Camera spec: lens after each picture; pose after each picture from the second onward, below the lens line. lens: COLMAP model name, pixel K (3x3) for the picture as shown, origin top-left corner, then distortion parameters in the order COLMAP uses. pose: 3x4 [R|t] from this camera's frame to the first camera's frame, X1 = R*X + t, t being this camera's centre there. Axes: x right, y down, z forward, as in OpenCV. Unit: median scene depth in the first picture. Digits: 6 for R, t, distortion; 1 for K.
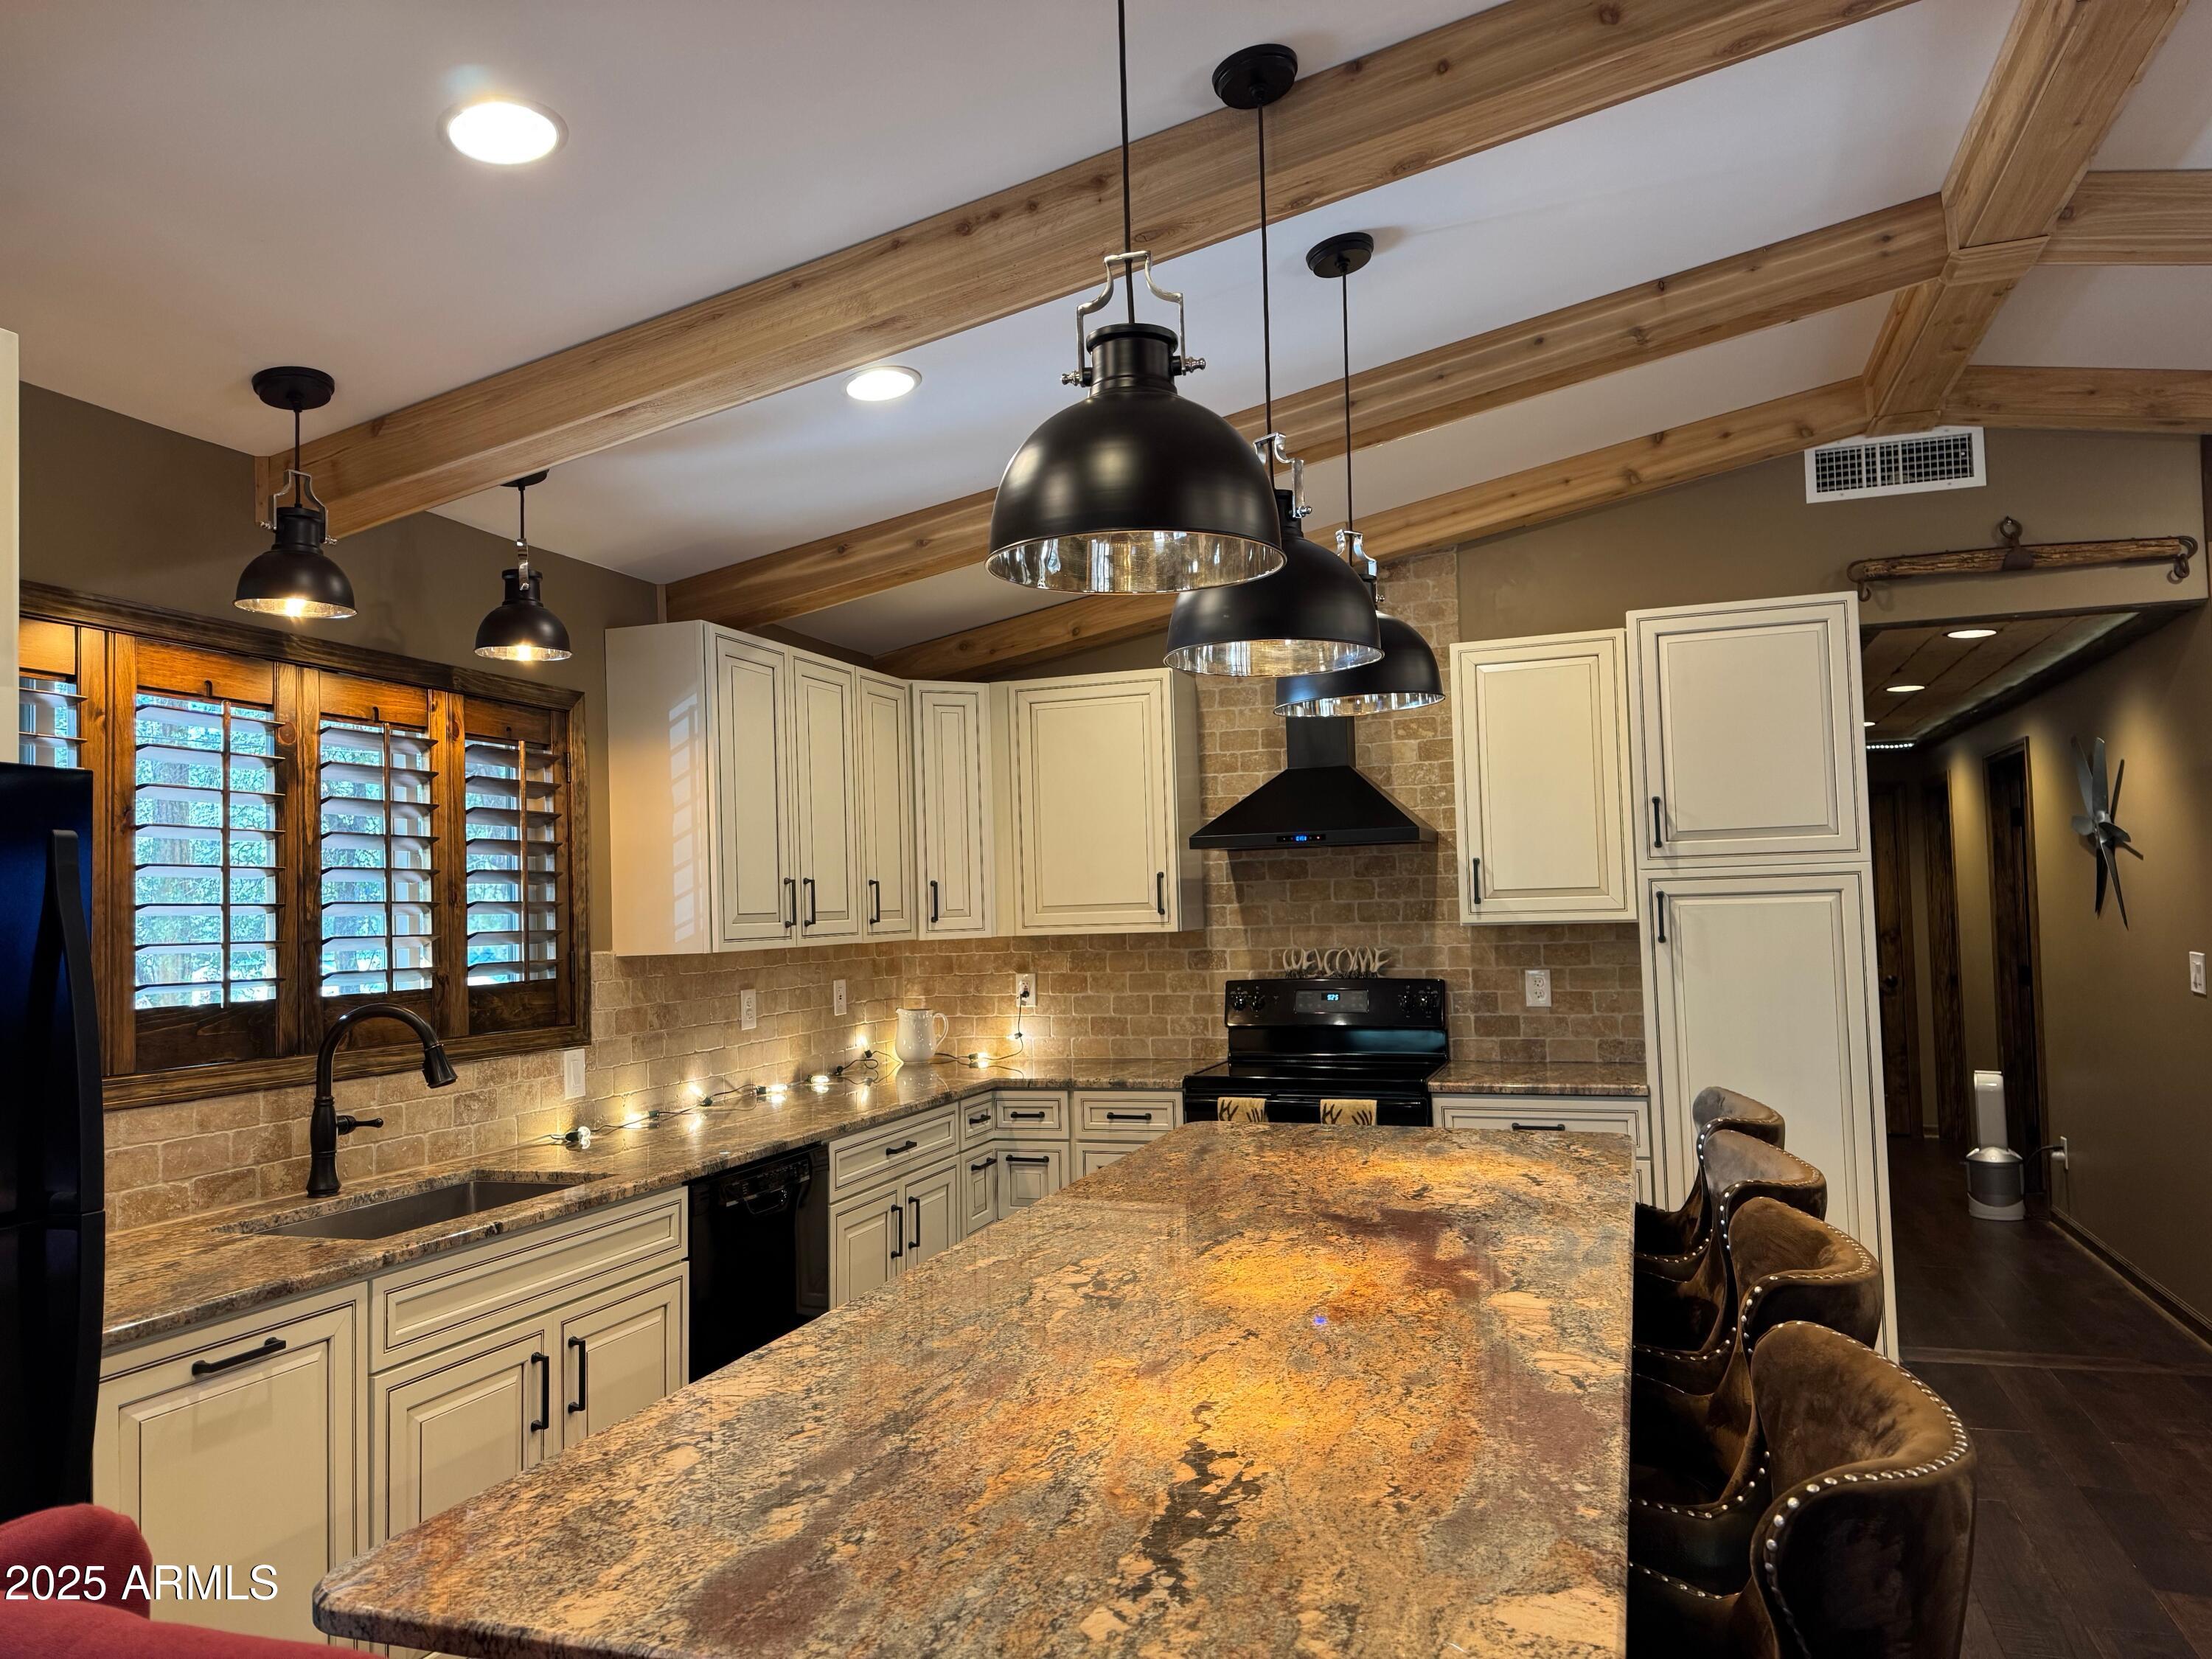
lens RADIAL K [[1542.6, 0, 1107.5], [0, 1542.6, 833.1], [0, 0, 1]] dist [0.158436, -0.261030]
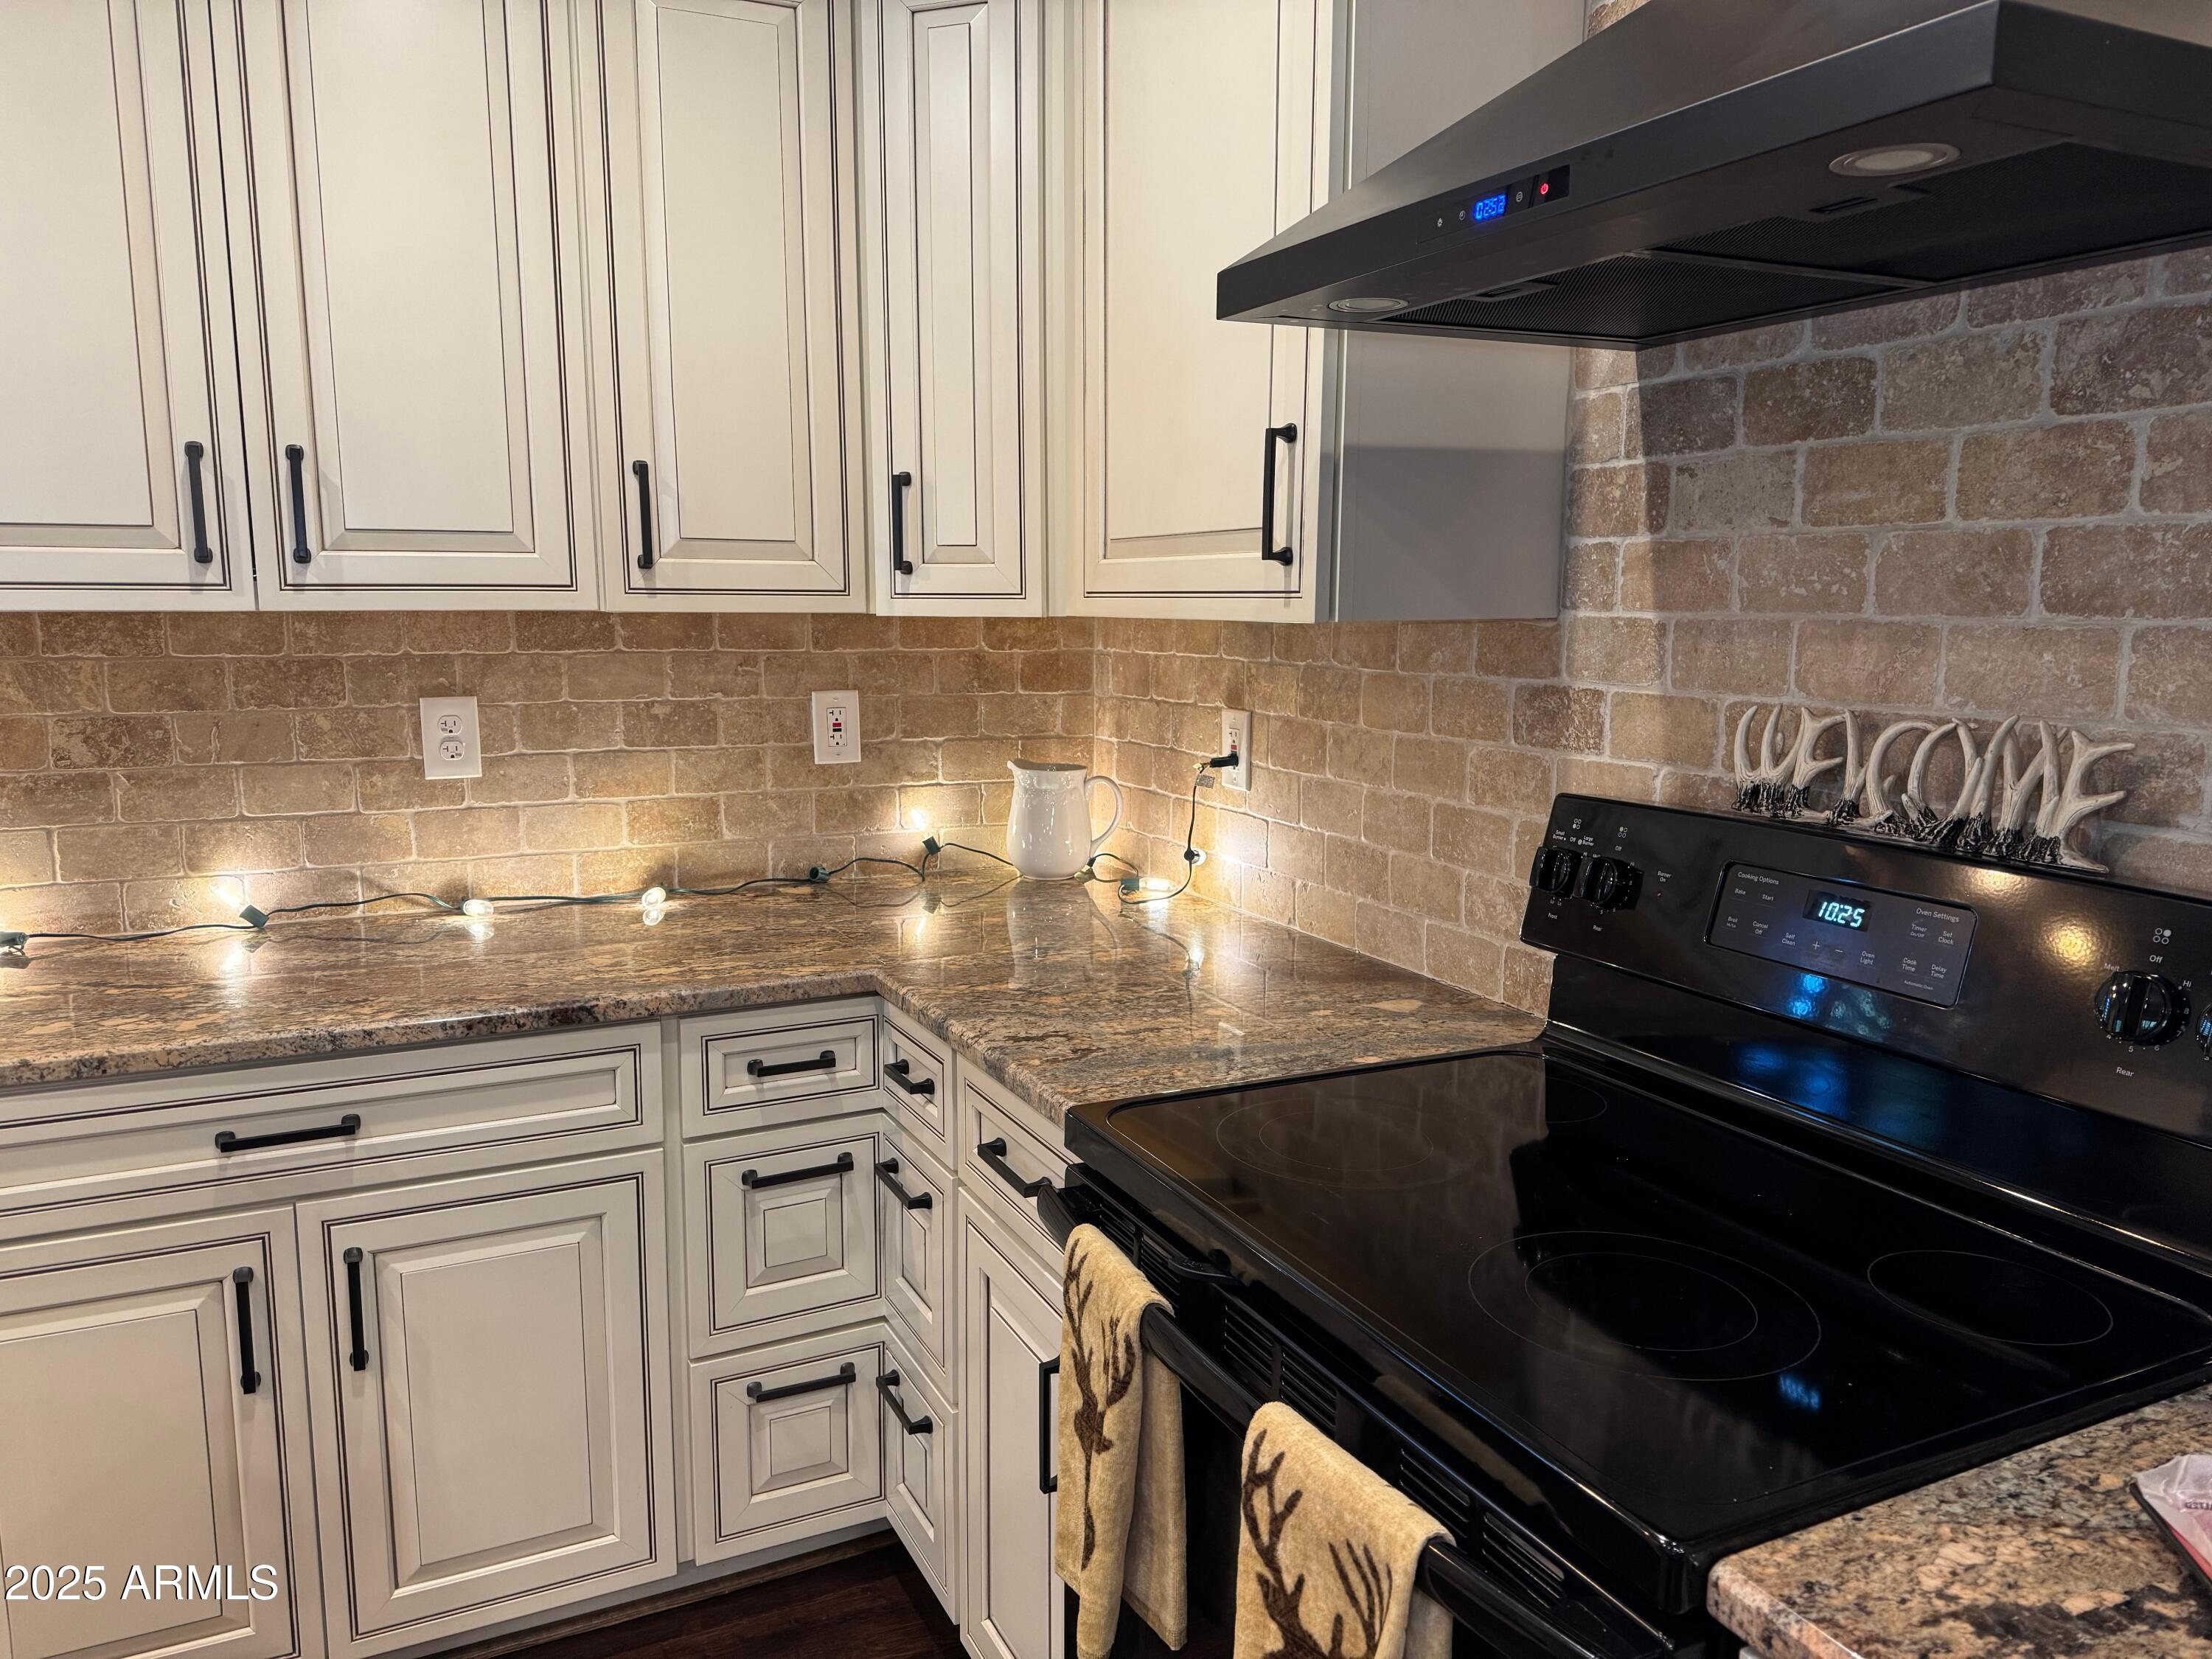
lens RADIAL K [[1563.8, 0, 1102.9], [0, 1563.8, 839.9], [0, 0, 1]] dist [0.034374, -0.042977]
pose [[0.704103, 0.142801, -0.695591, 0.250494], [0.009705, 0.977544, 0.210508, 0.042814], [0.710031, -0.154970, 0.686906, 0.793498]]
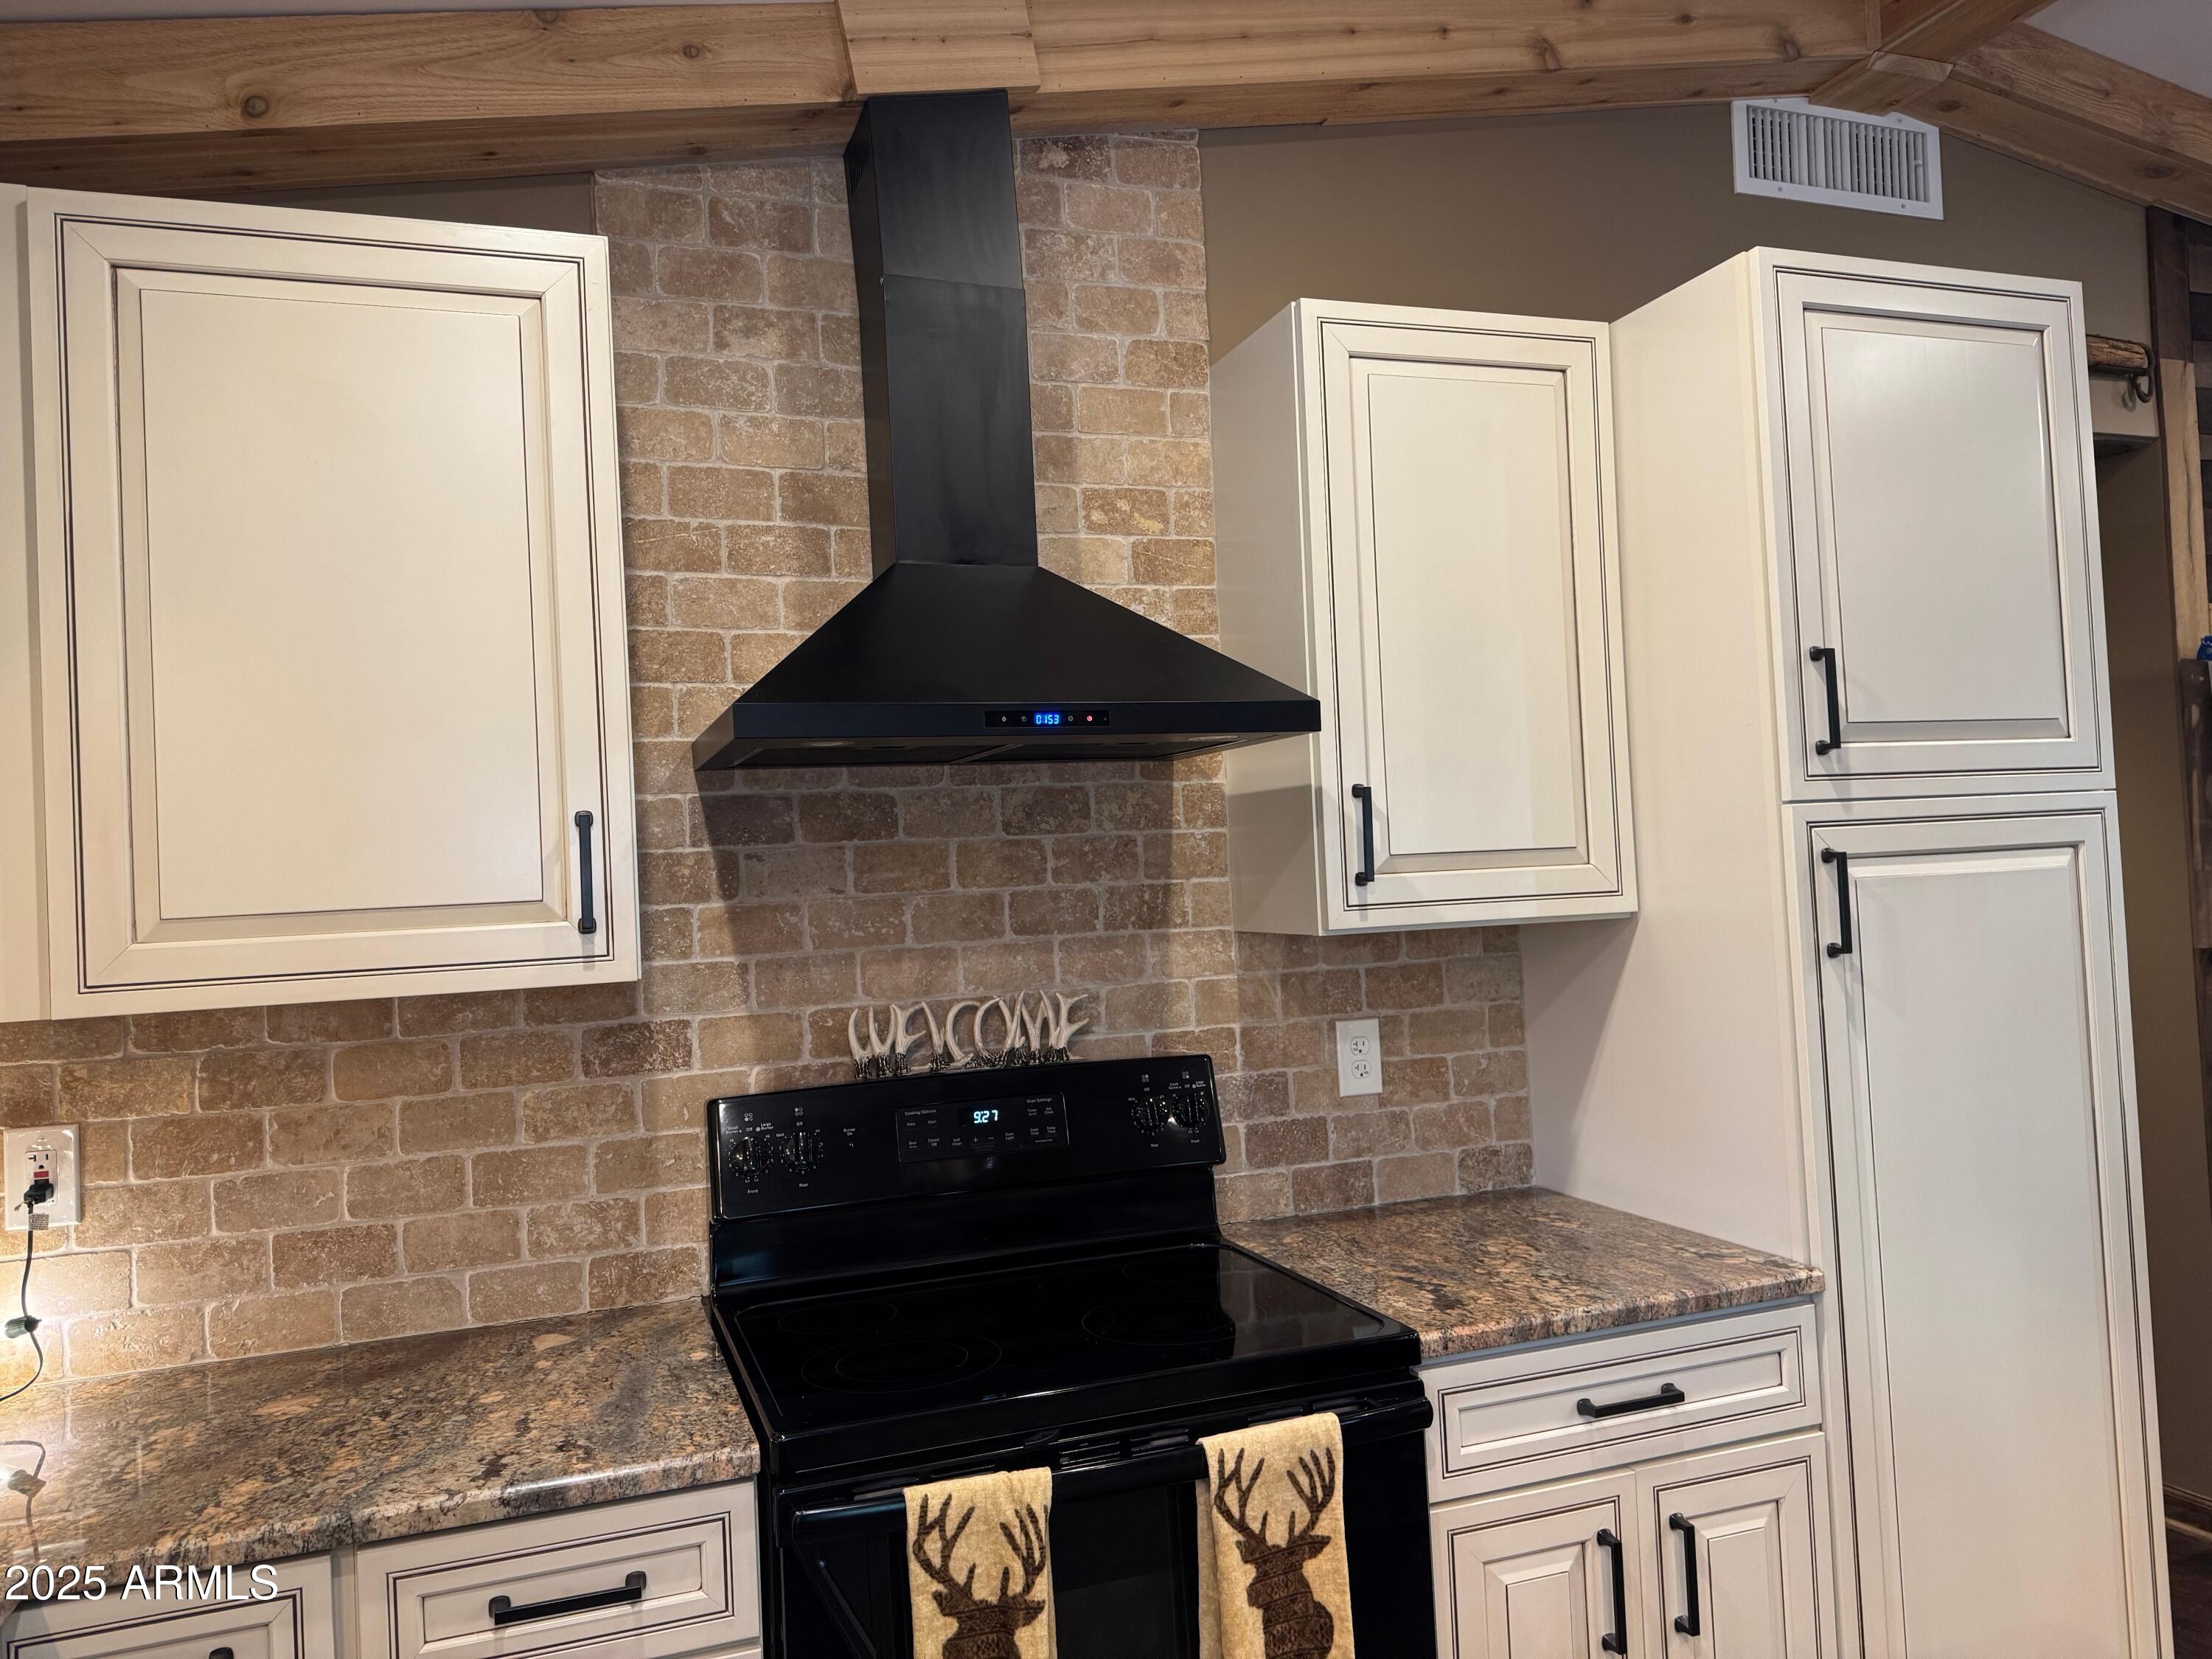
lens RADIAL K [[1542.6, 0, 1107.5], [0, 1542.6, 833.1], [0, 0, 1]] dist [0.158436, -0.261030]
pose [[0.780690, 0.010440, 0.624831, -0.099234], [-0.006490, 0.999942, -0.008599, 0.034268], [-0.624885, 0.002658, 0.780713, 0.691801]]
